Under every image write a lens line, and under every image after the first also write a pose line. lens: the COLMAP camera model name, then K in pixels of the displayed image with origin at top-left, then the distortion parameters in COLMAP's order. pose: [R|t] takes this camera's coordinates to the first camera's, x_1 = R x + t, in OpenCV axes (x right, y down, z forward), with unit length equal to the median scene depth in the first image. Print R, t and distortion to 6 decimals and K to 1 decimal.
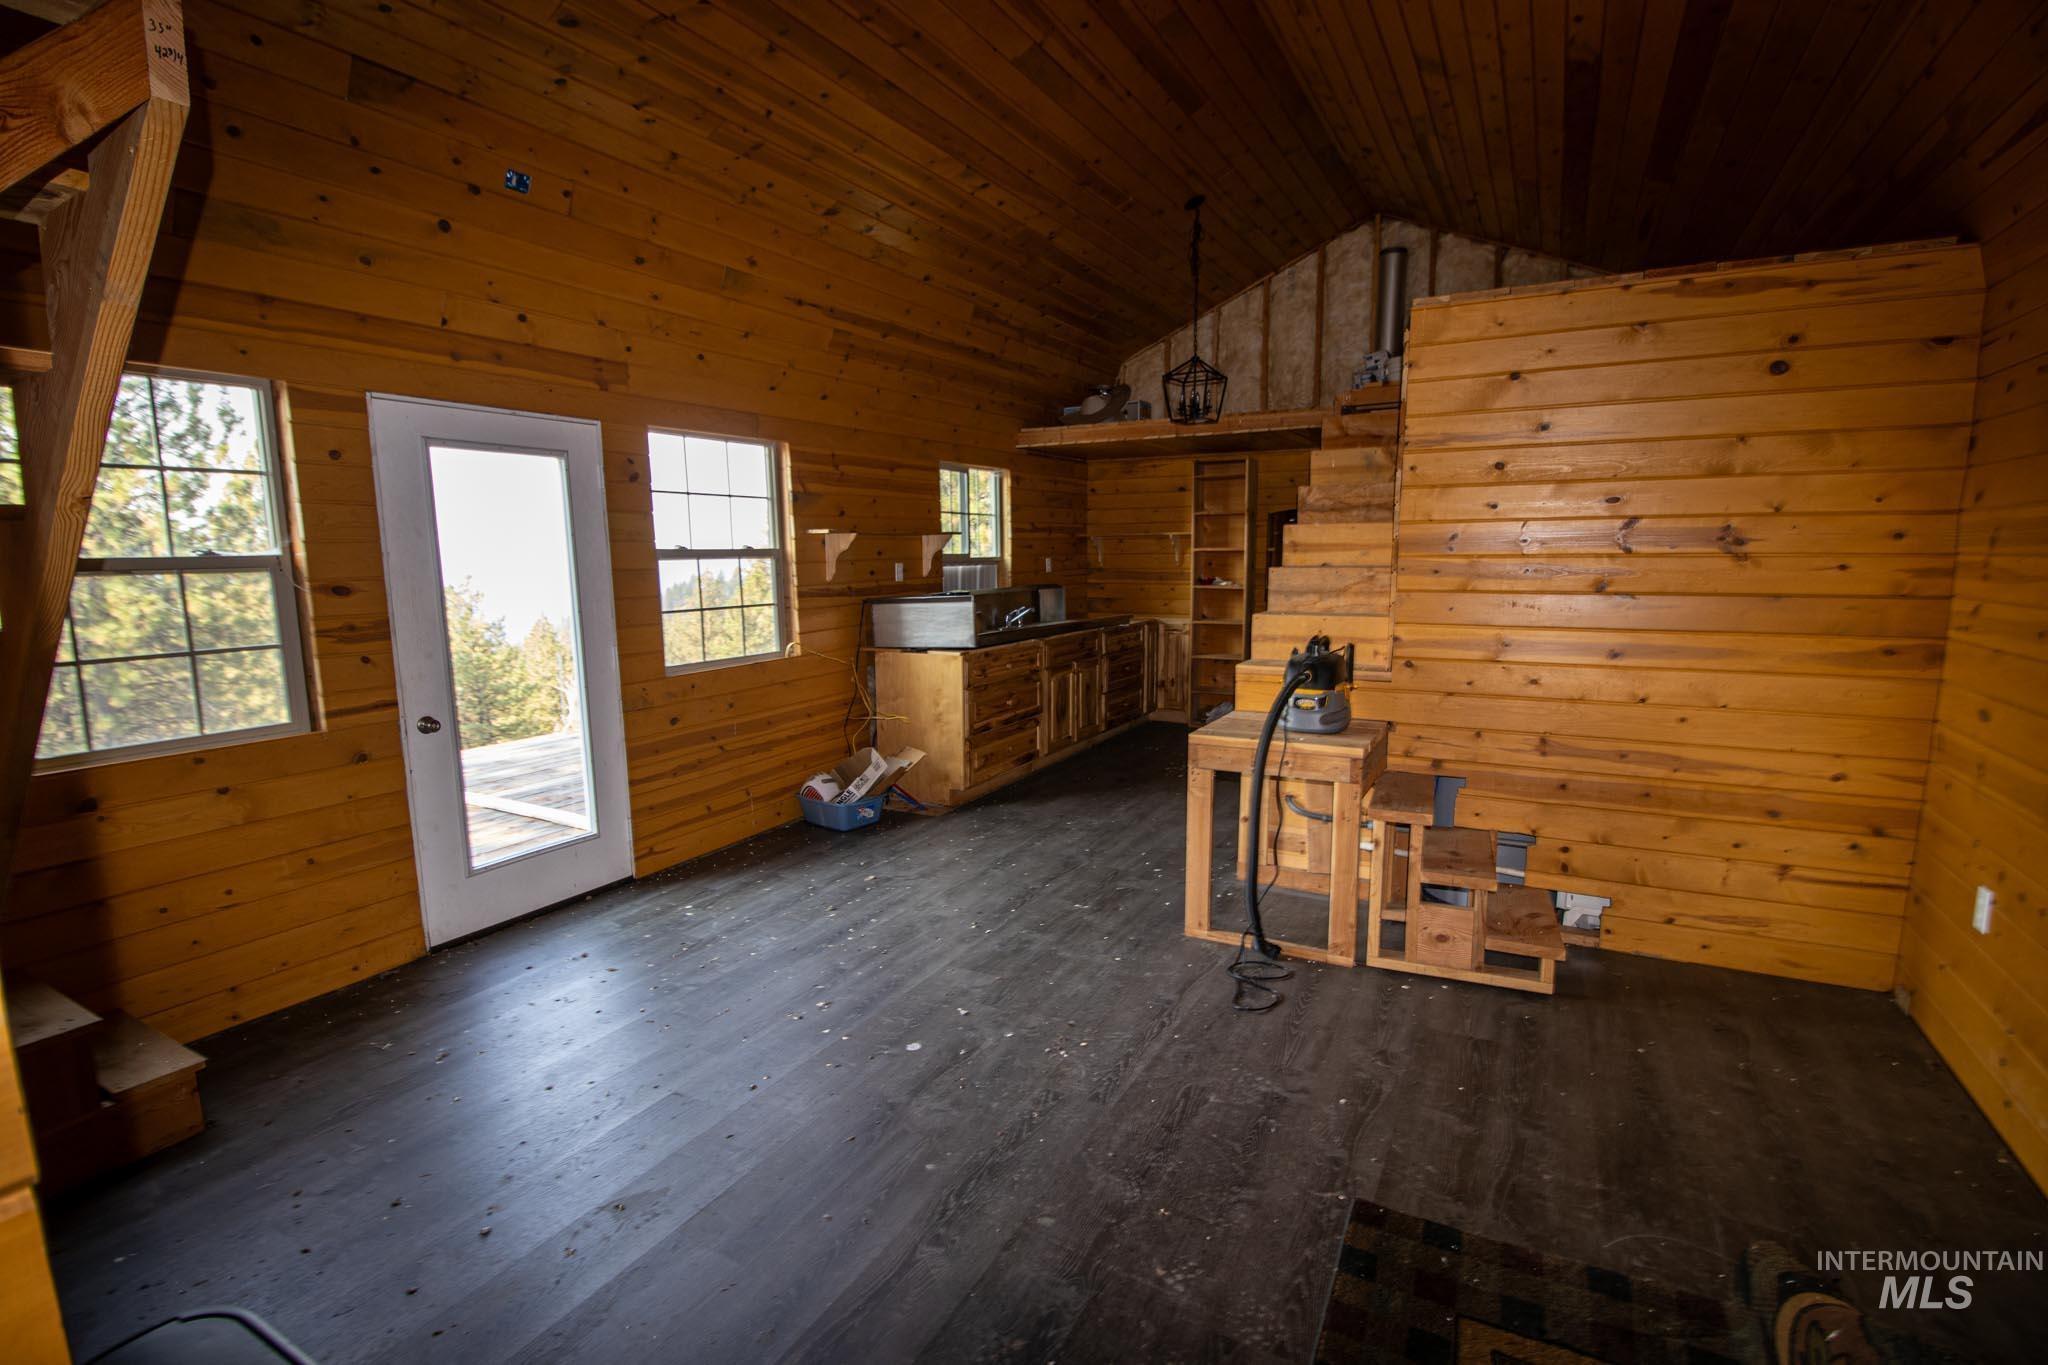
lens RADIAL K [[945.6, 0, 1020.2], [0, 945.6, 696.0], [0, 0, 1]] dist [-0.004076, -0.011047]
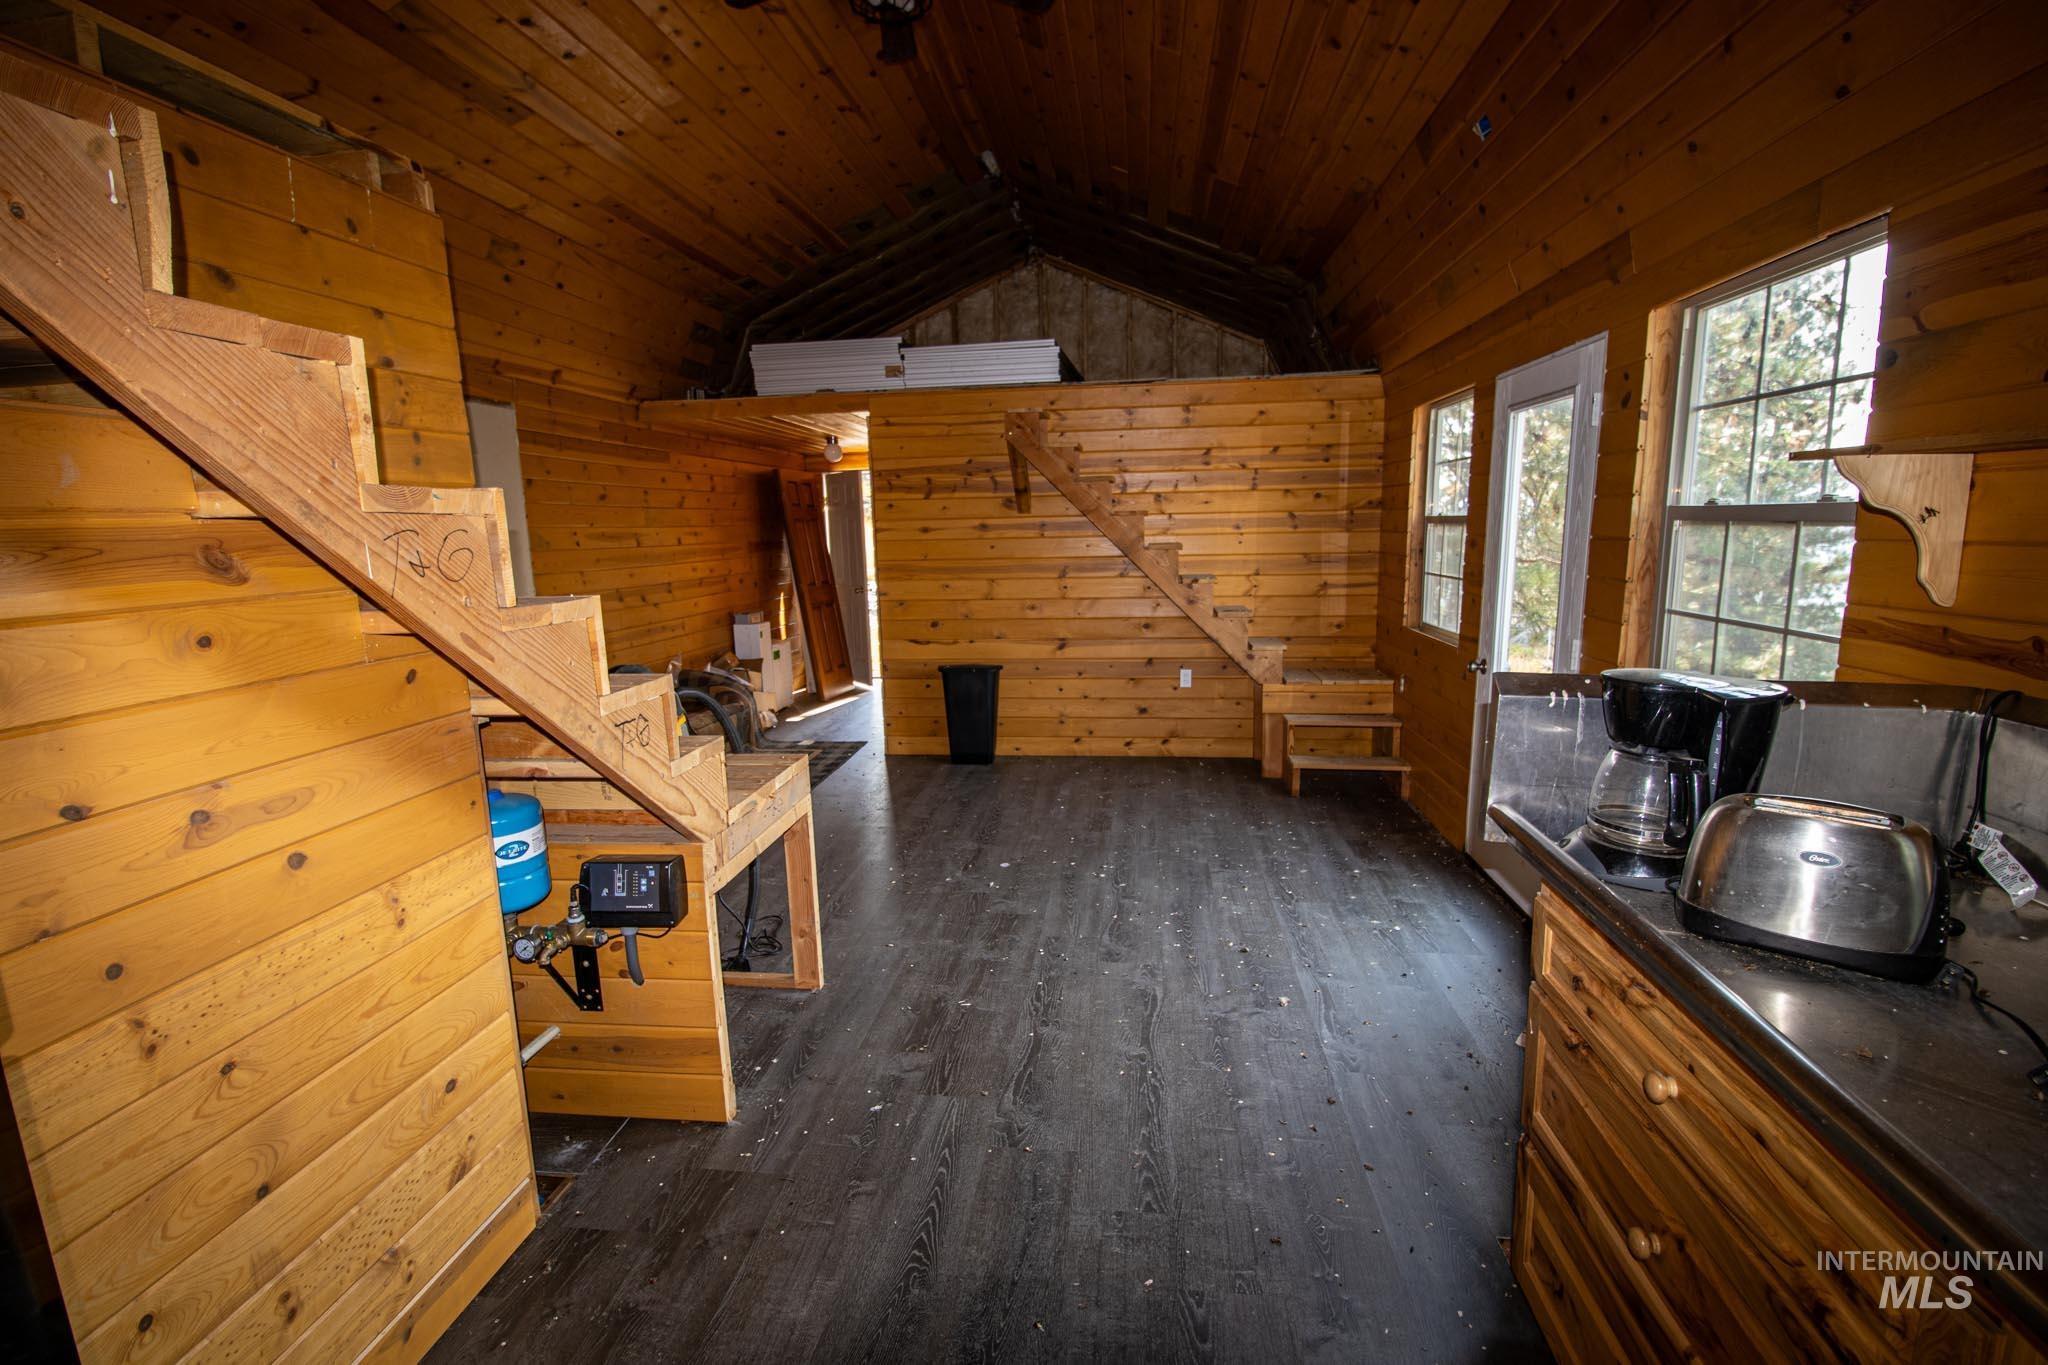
lens RADIAL K [[945.6, 0, 1023.8], [0, 945.6, 695.5], [0, 0, 1]] dist [-0.004076, -0.011047]
pose [[-0.926697, 0.103236, -0.361351, 0.312809], [-0.018098, 0.948154, 0.317295, -0.300929], [0.375373, 0.300576, -0.876783, 1.882593]]
